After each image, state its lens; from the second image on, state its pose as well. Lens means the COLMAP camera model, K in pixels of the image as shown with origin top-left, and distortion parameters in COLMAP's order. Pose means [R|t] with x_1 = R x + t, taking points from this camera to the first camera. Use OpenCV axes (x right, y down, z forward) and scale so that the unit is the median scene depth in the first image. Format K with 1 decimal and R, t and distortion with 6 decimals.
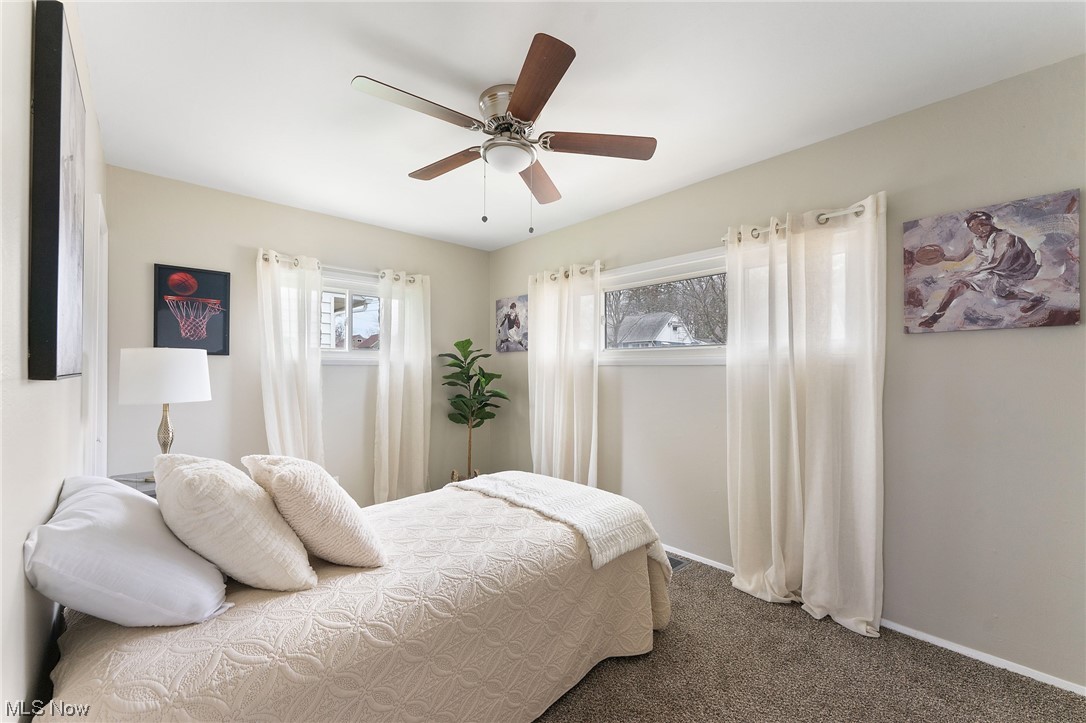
lens RADIAL K [[434.4, 0, 543.3], [0, 434.4, 364.4], [0, 0, 1]] dist [0.001462, -0.000162]
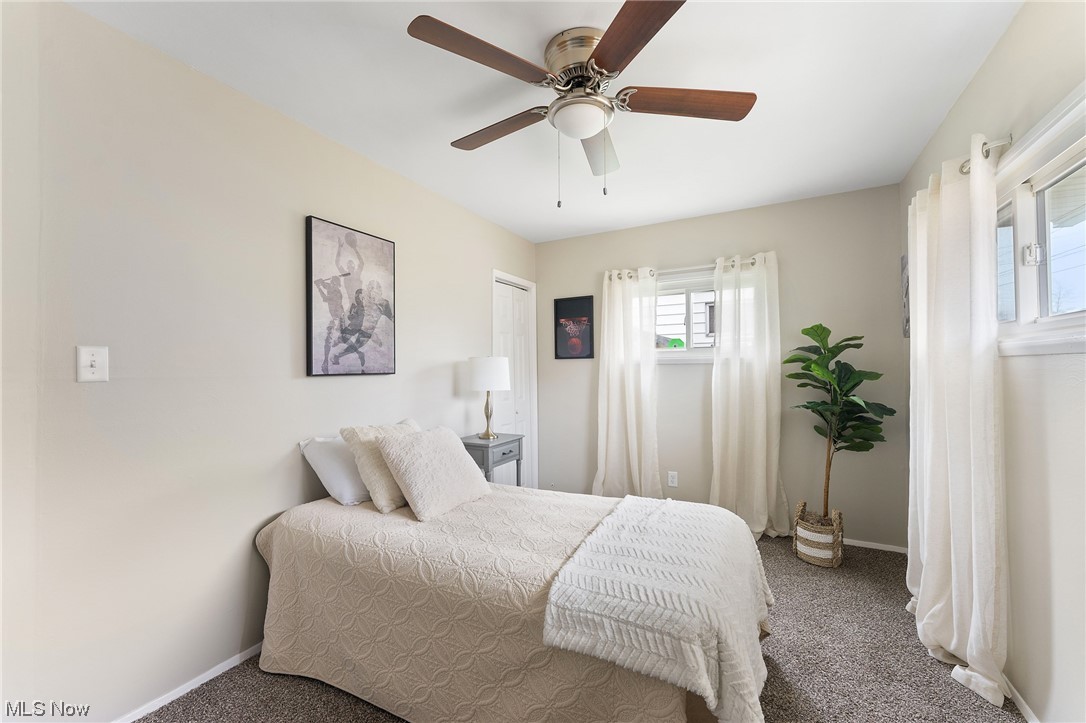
lens RADIAL K [[432.3, 0, 544.8], [0, 432.3, 359.0], [0, 0, 1]] dist [0.000010, -0.000151]
pose [[0.327705, -0.026702, -0.944403, 0.462311], [0.021342, 0.999555, -0.020856, 0.006053], [0.944539, -0.013321, 0.328128, 0.436563]]
